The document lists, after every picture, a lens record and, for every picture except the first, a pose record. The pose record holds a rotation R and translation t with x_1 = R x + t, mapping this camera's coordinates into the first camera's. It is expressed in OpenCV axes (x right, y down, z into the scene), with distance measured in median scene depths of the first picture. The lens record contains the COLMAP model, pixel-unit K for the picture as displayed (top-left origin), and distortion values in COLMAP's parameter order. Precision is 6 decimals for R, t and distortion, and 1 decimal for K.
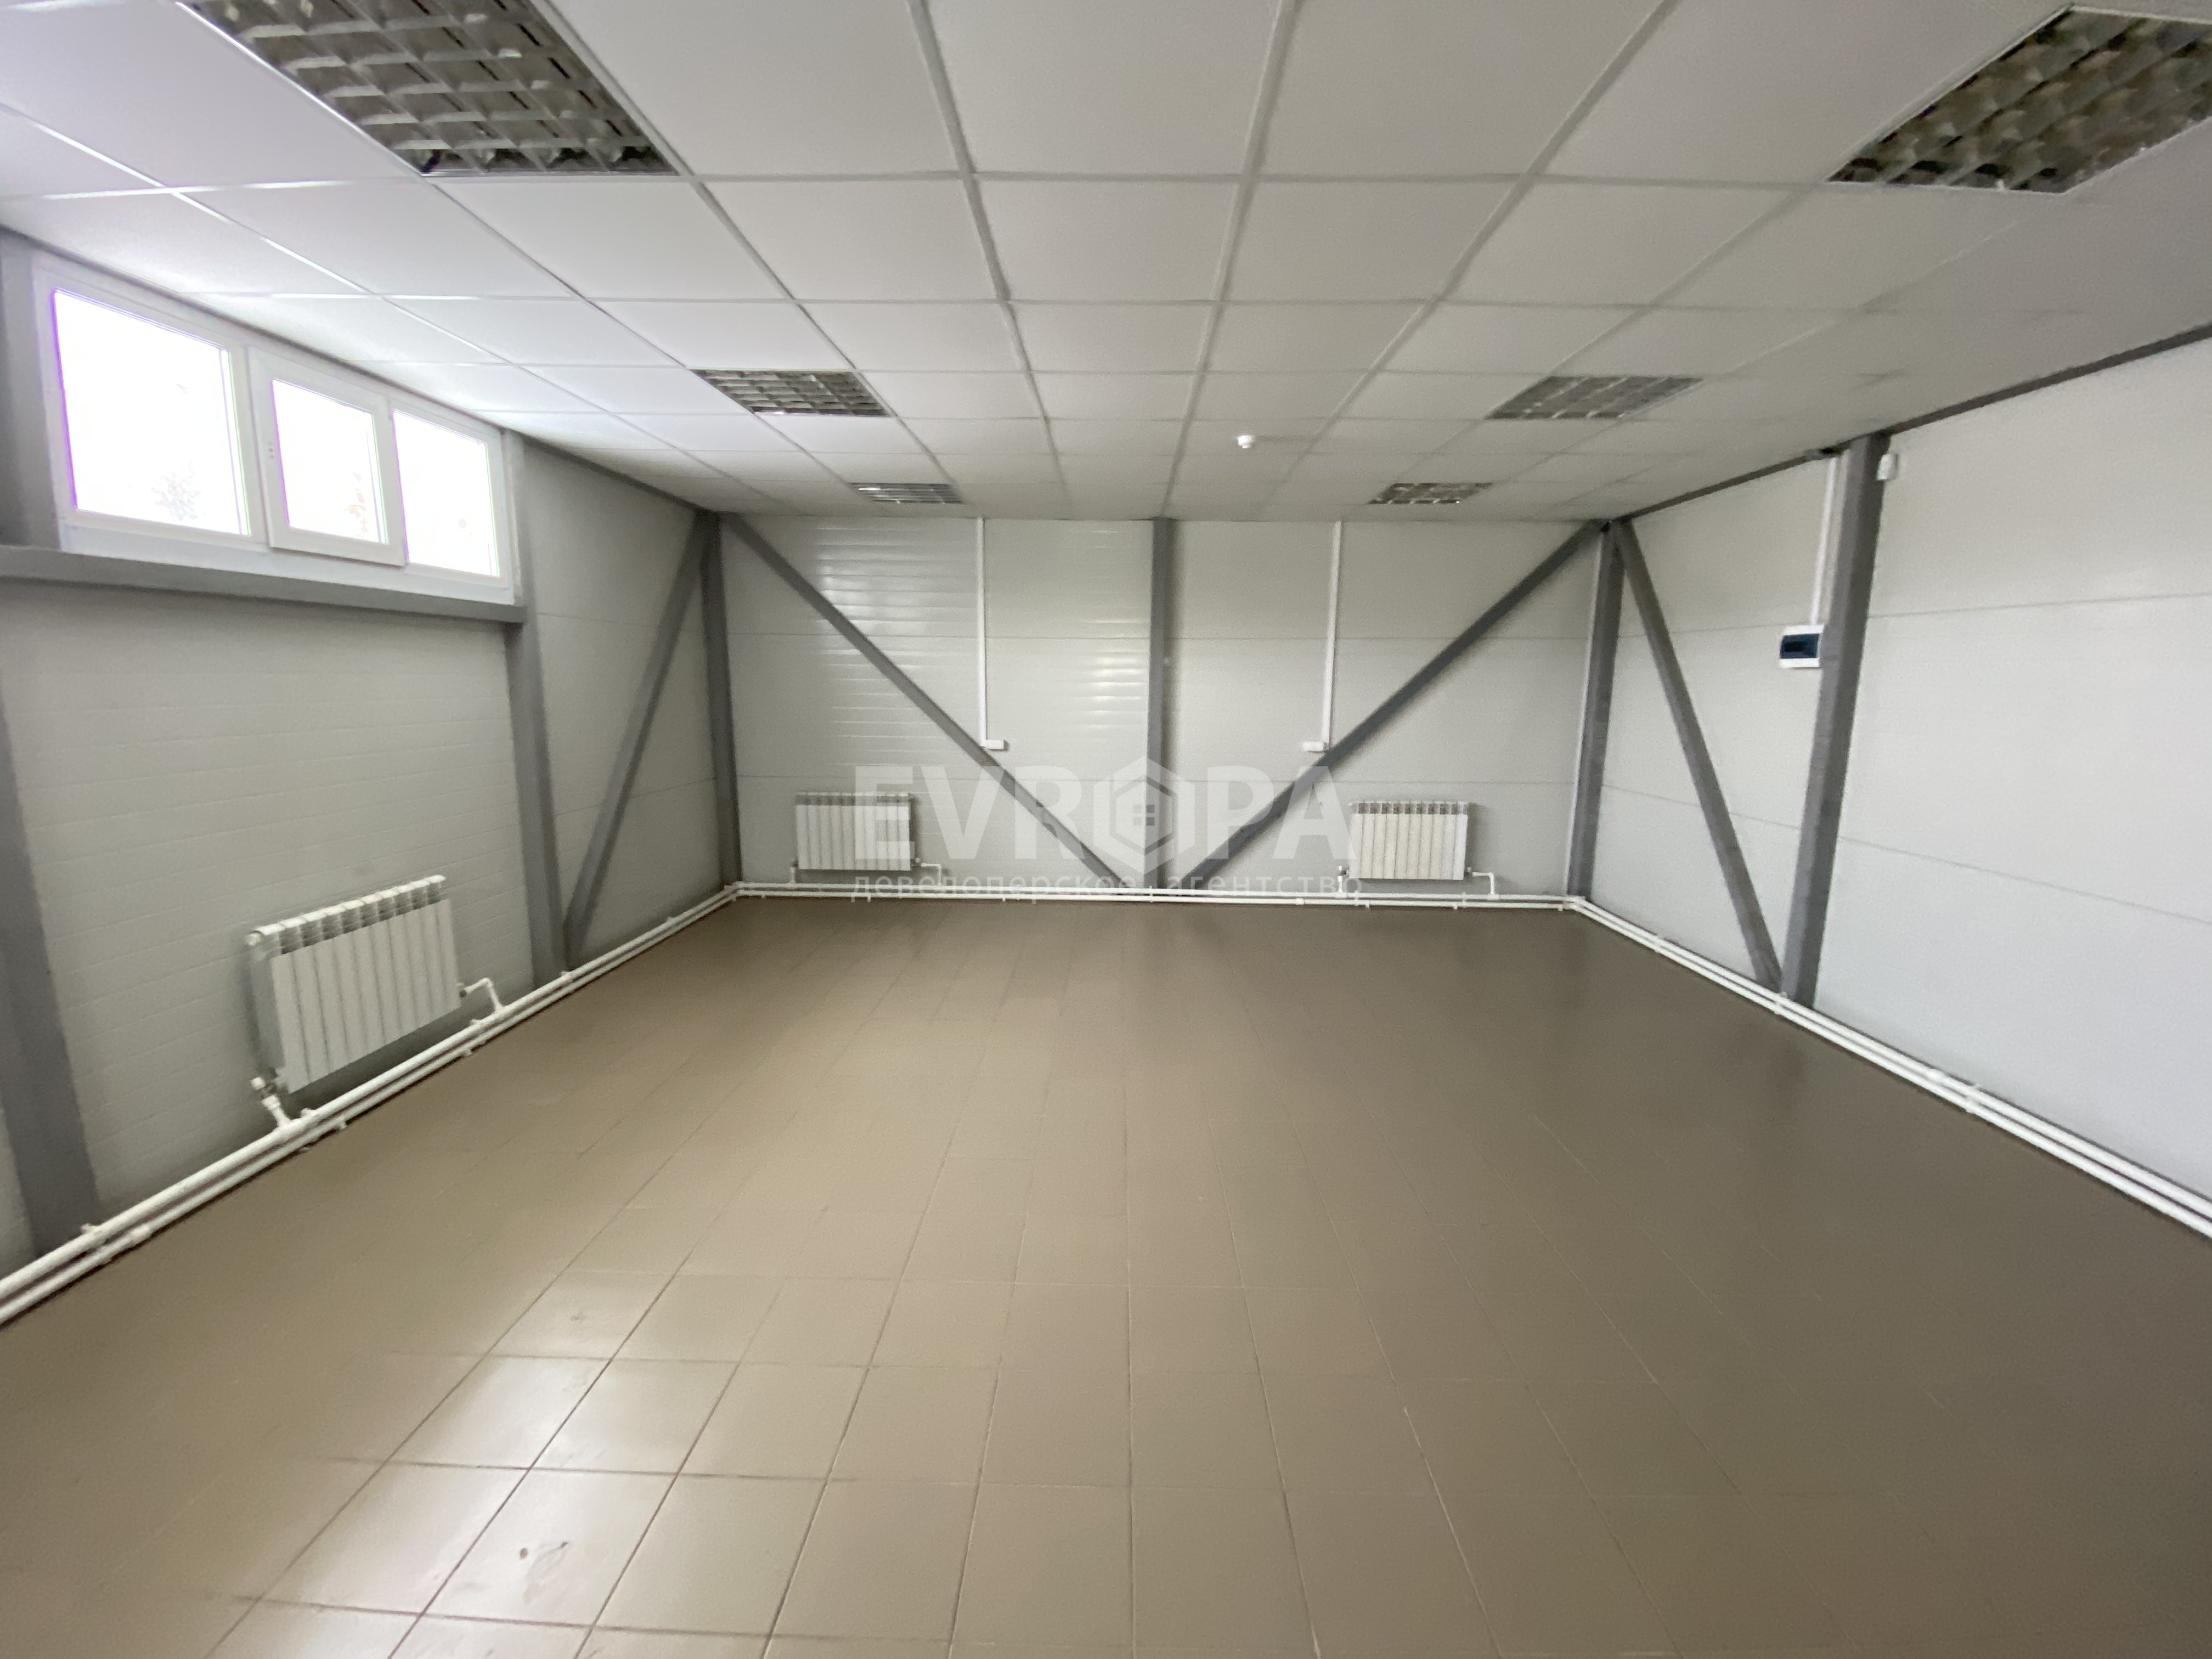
lens RADIAL K [[901.5, 0, 1108.9], [0, 901.5, 820.5], [0, 0, 1]] dist [-0.012034, -0.000106]
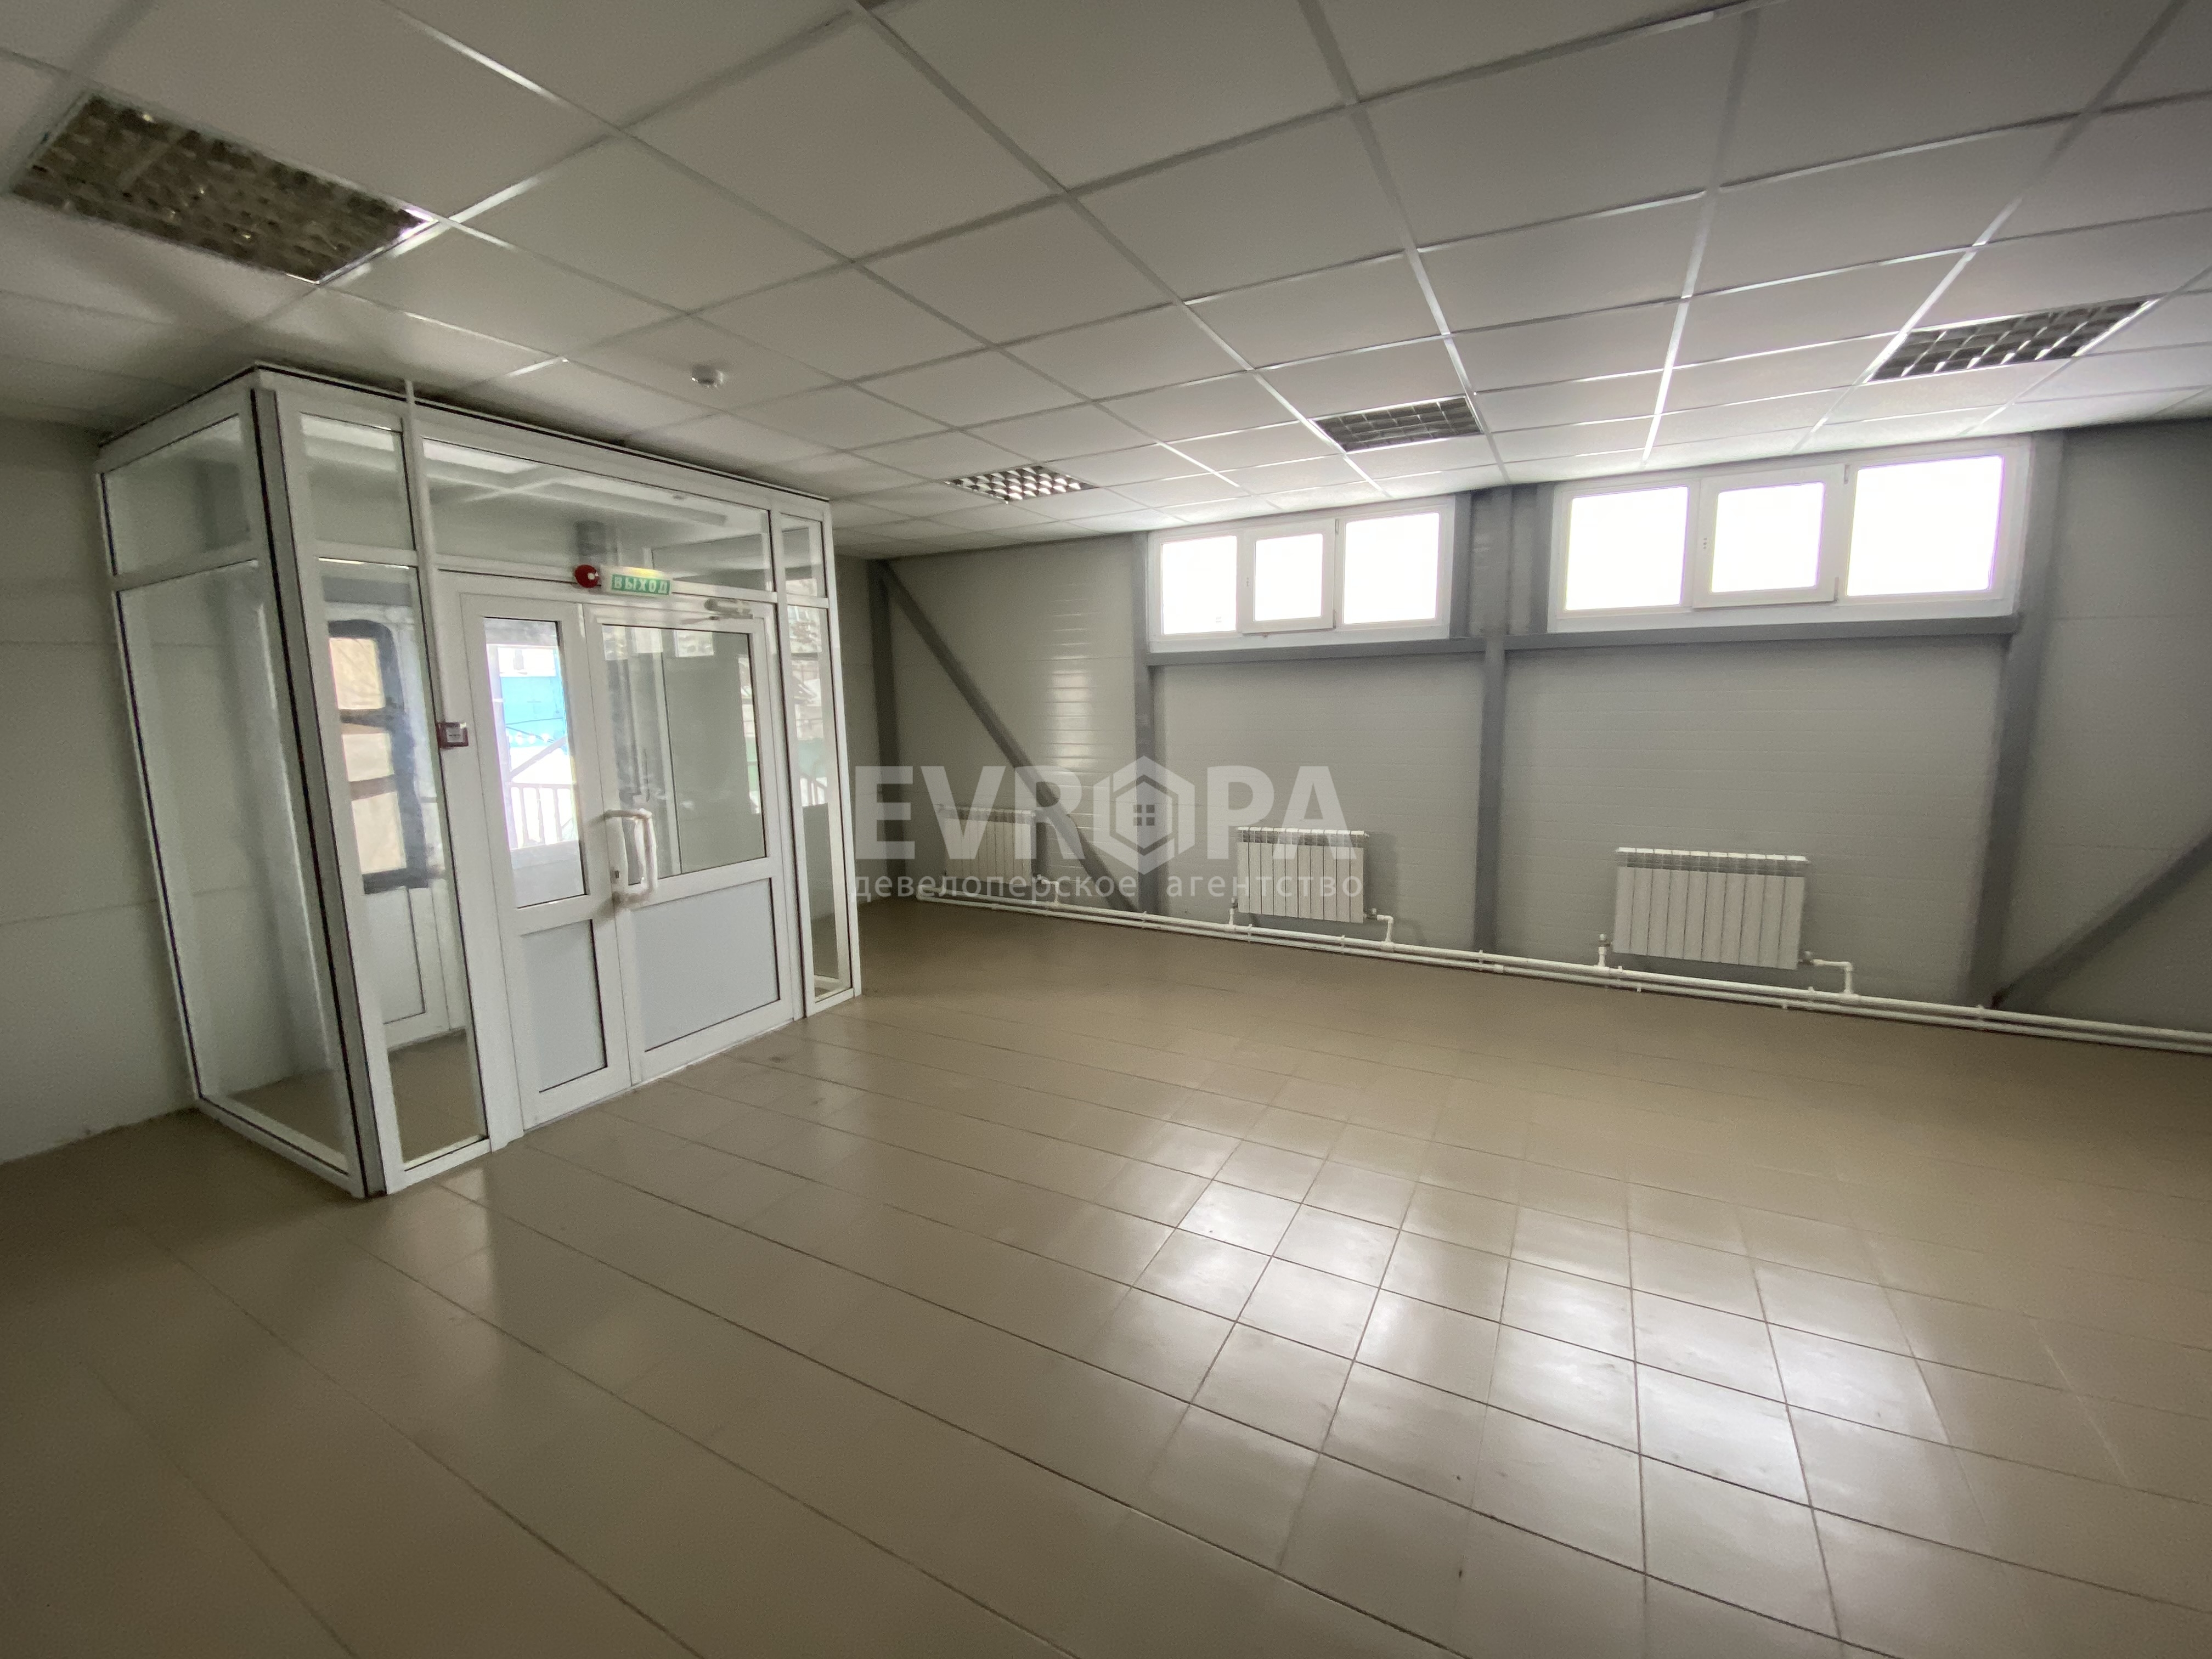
lens RADIAL K [[895.8, 0, 1106.0], [0, 895.8, 829.5], [0, 0, 1]] dist [0.043207, -0.030008]
pose [[-0.463405, 0.126831, -0.877023, 0.840352], [-0.127994, 0.969746, 0.207871, -0.120696], [0.876854, 0.208583, -0.433152, 0.781974]]
